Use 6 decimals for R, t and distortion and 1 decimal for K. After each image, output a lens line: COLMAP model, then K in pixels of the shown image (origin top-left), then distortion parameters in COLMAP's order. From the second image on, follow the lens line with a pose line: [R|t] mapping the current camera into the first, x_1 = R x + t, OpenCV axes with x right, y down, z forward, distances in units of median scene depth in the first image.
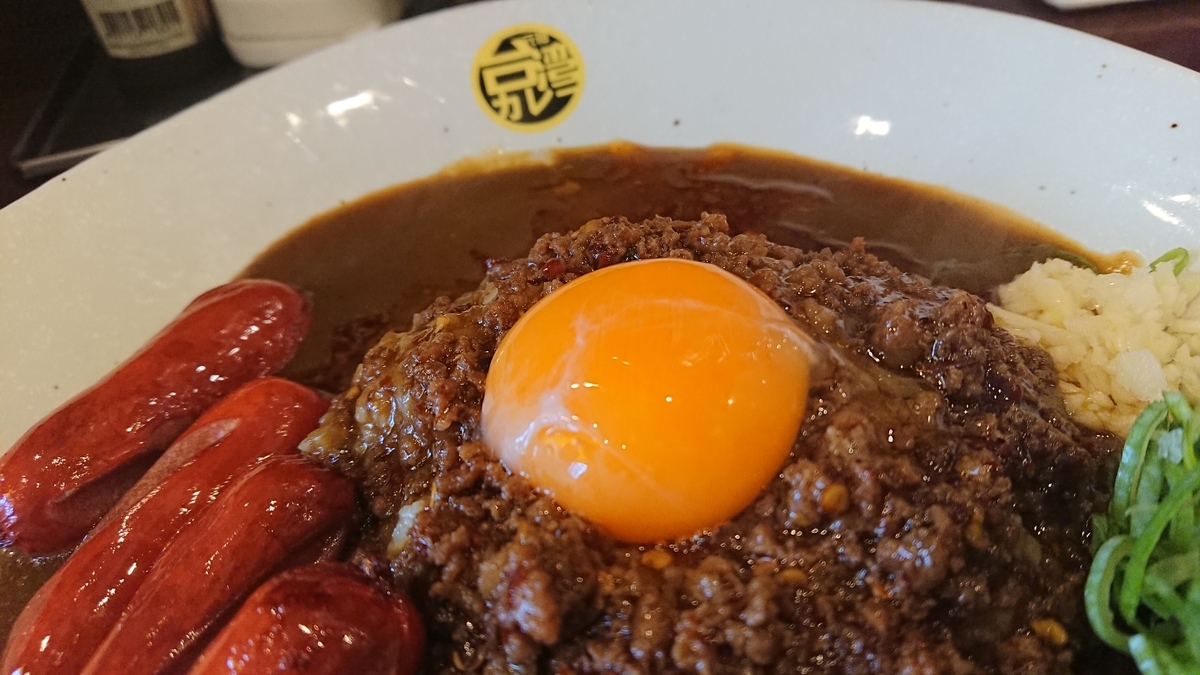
lens RADIAL K [[886.9, 0, 611.0], [0, 886.9, 312.3], [0, 0, 1]] dist [0.115662, -0.192040]
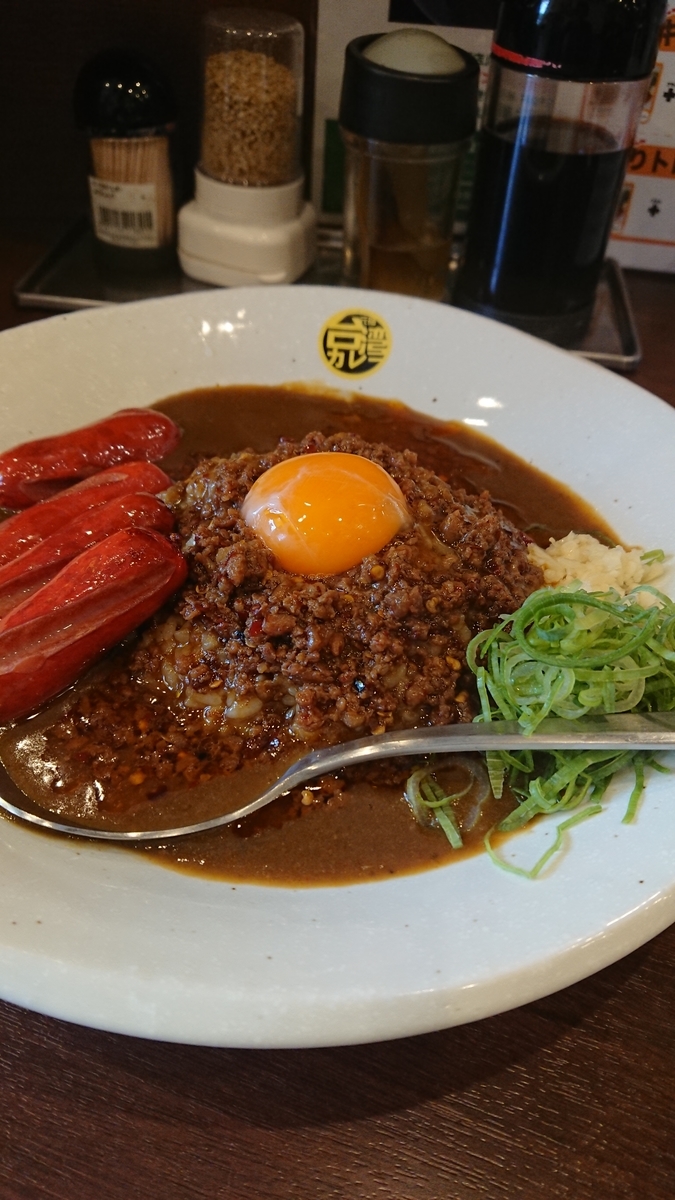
lens RADIAL K [[886.9, 0, 344.9], [0, 886.9, 593.8], [0, 0, 1]] dist [0.115662, -0.192040]
pose [[0.941530, 0.321269, -0.101529, 0.315030], [-0.318875, 0.946976, 0.039440, 0.151991], [0.108816, -0.004759, 0.994051, -0.903070]]
